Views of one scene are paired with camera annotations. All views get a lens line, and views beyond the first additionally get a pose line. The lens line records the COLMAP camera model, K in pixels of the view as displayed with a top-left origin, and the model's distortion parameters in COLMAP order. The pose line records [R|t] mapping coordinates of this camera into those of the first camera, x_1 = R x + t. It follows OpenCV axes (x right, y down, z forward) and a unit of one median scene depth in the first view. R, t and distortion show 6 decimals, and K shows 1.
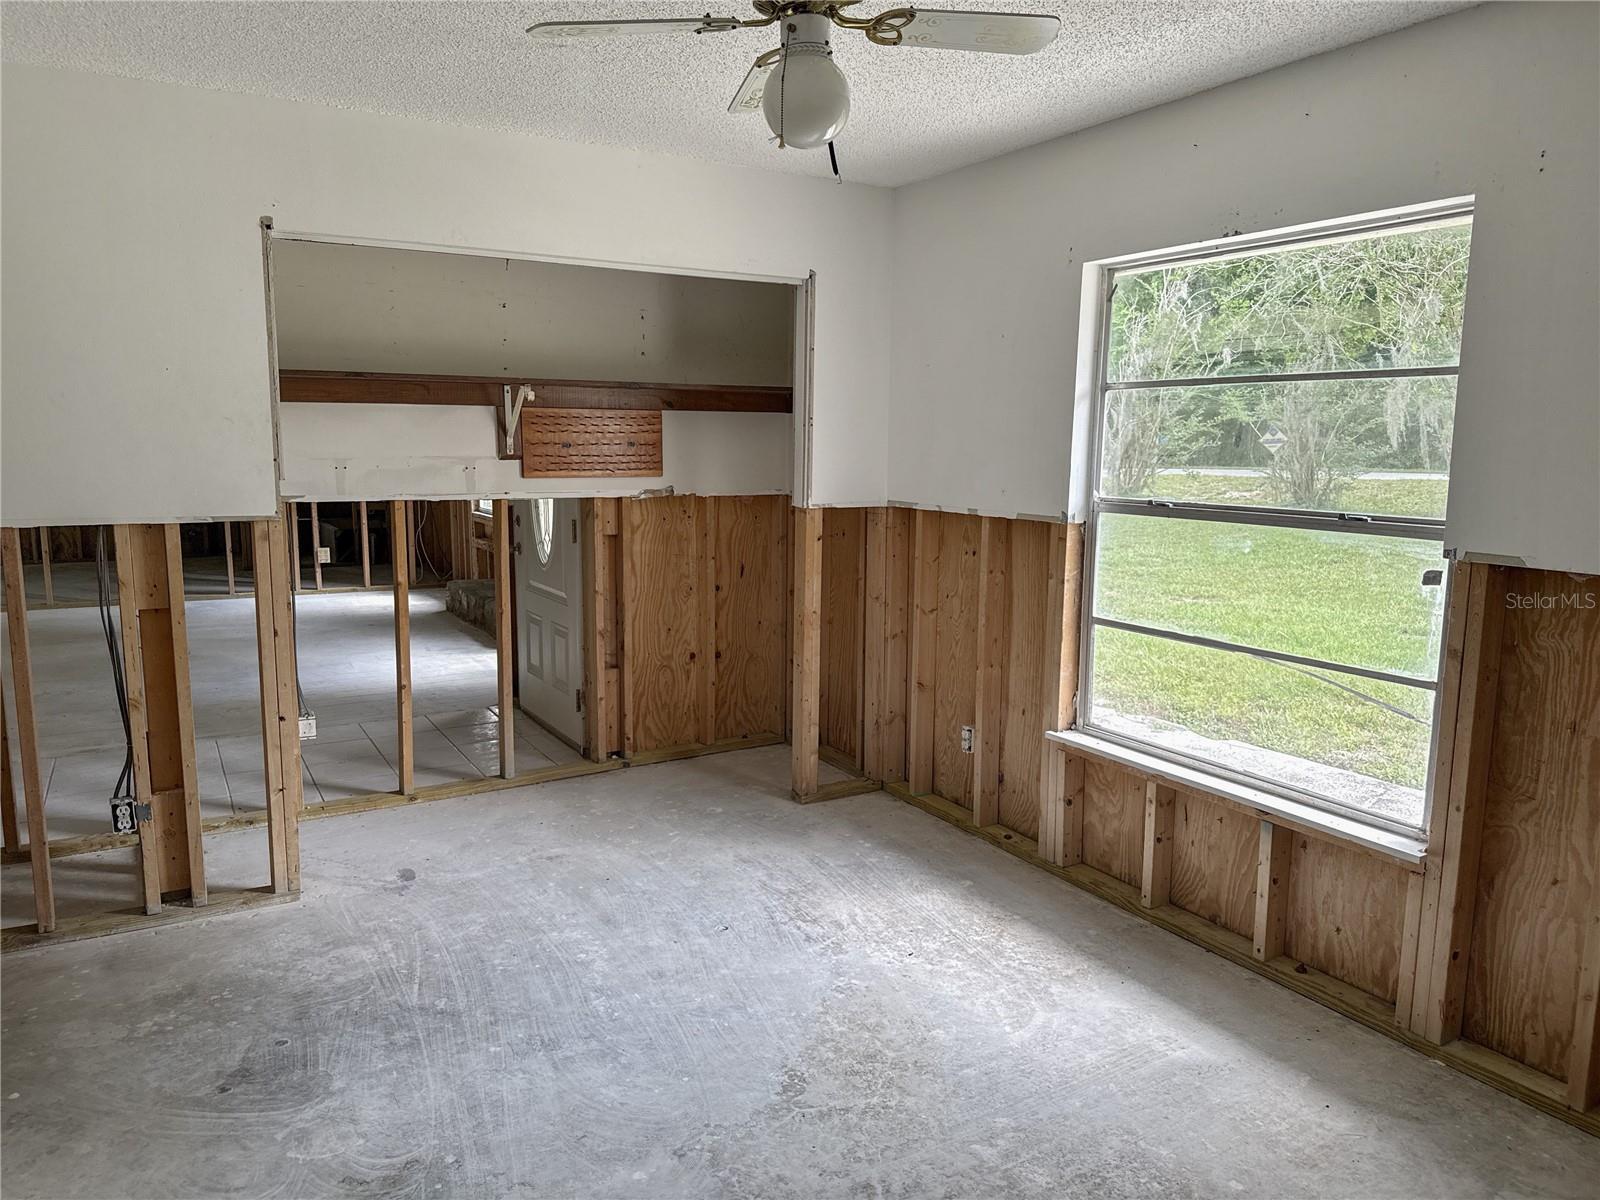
lens RADIAL K [[1136.6, 0, 797.8], [0, 1136.6, 601.4], [0, 0, 1]] dist [0.071842, -0.086181]
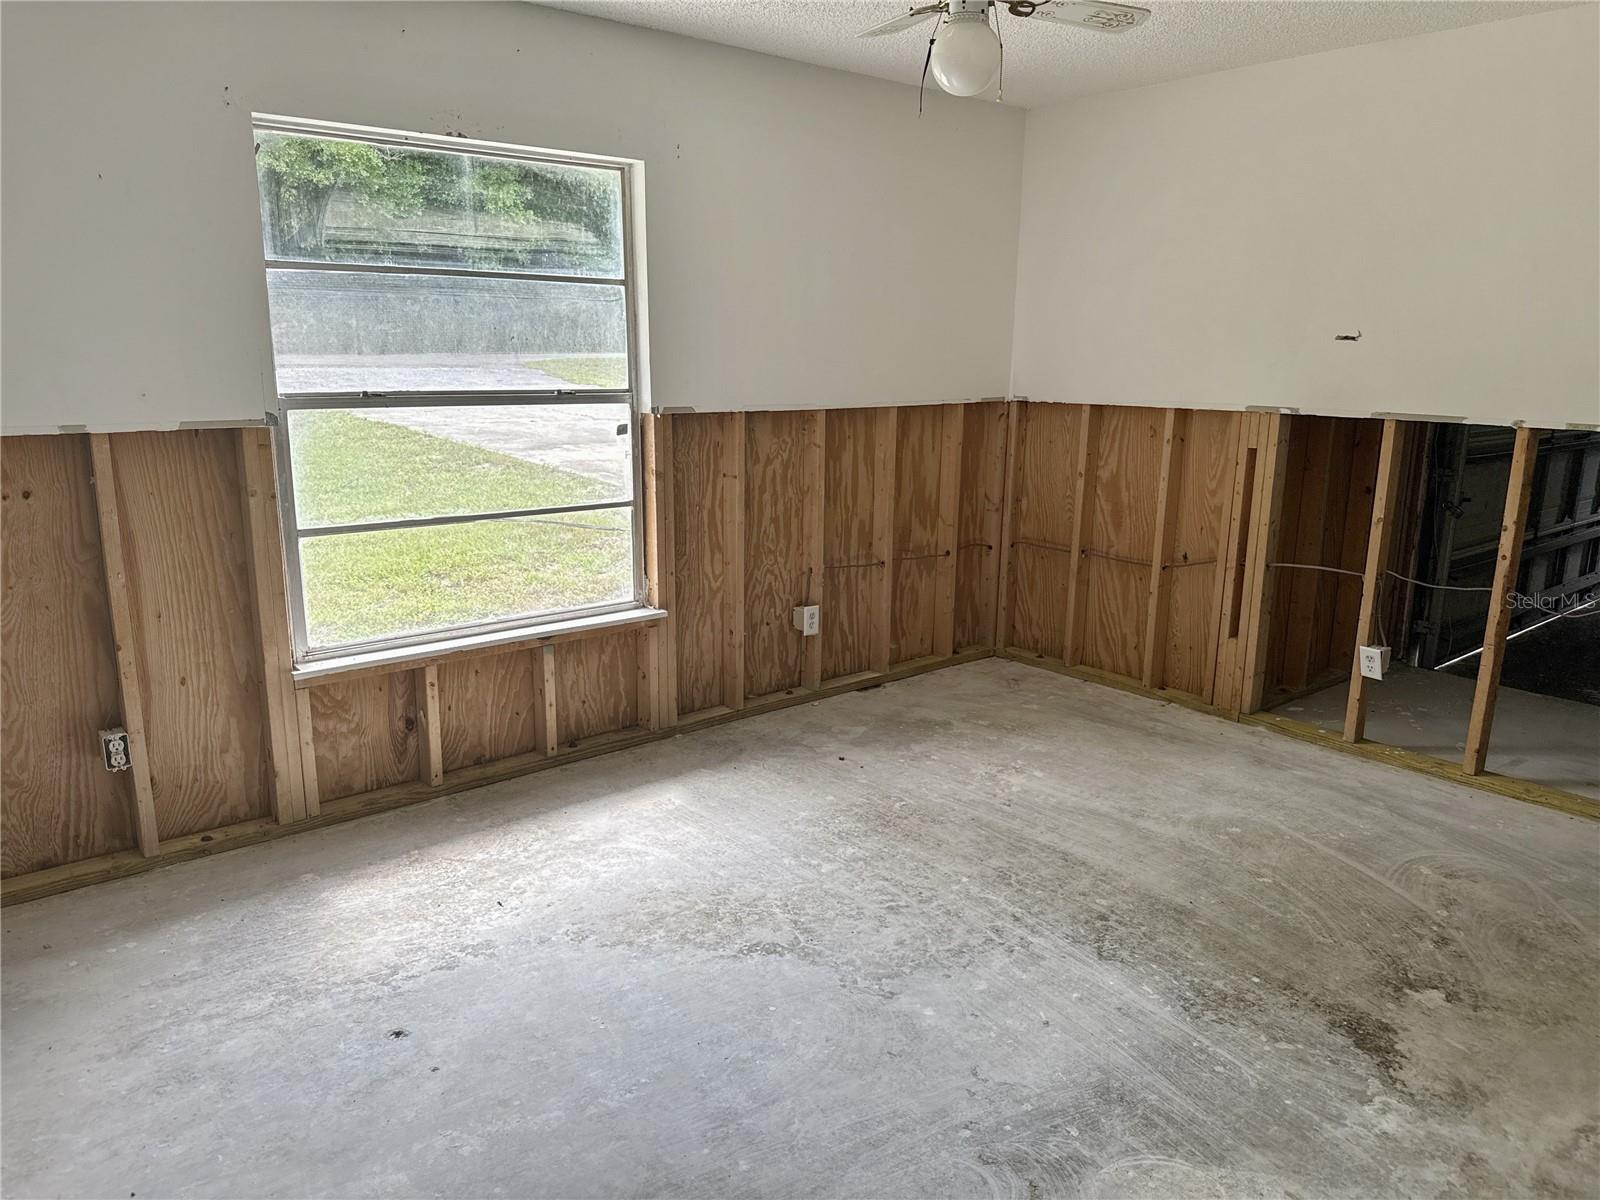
lens RADIAL K [[1136.6, 0, 795.4], [0, 1136.6, 600.1], [0, 0, 1]] dist [0.071842, -0.086181]
pose [[-0.183423, -0.221444, 0.957768, -0.815008], [0.132961, 0.959756, 0.247367, -0.124299], [-0.974001, 0.172719, -0.146598, 0.922390]]
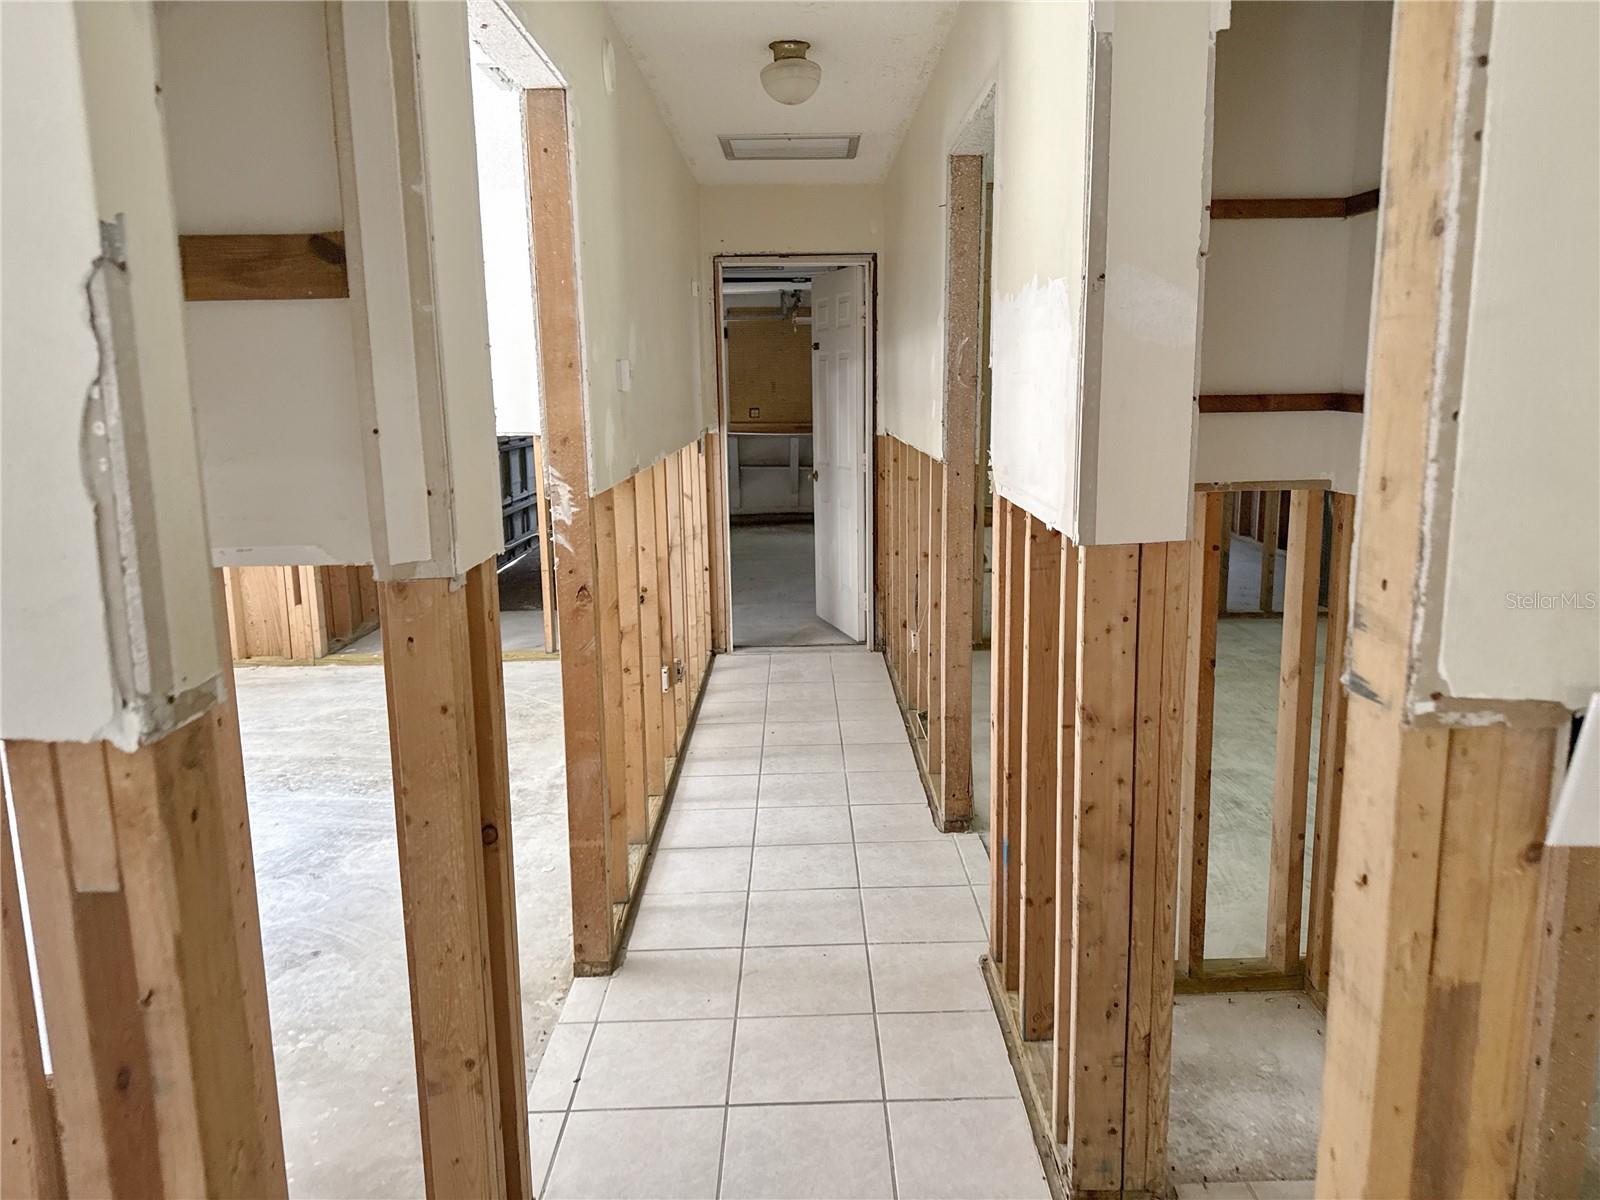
lens RADIAL K [[1136.6, 0, 804.3], [0, 1136.6, 594.2], [0, 0, 1]] dist [0.071842, -0.086181]
pose [[-0.873909, -0.073614, 0.480483, -1.234907], [0.087830, 0.948284, 0.305031, -0.188604], [-0.478089, 0.308770, -0.822248, 1.368913]]
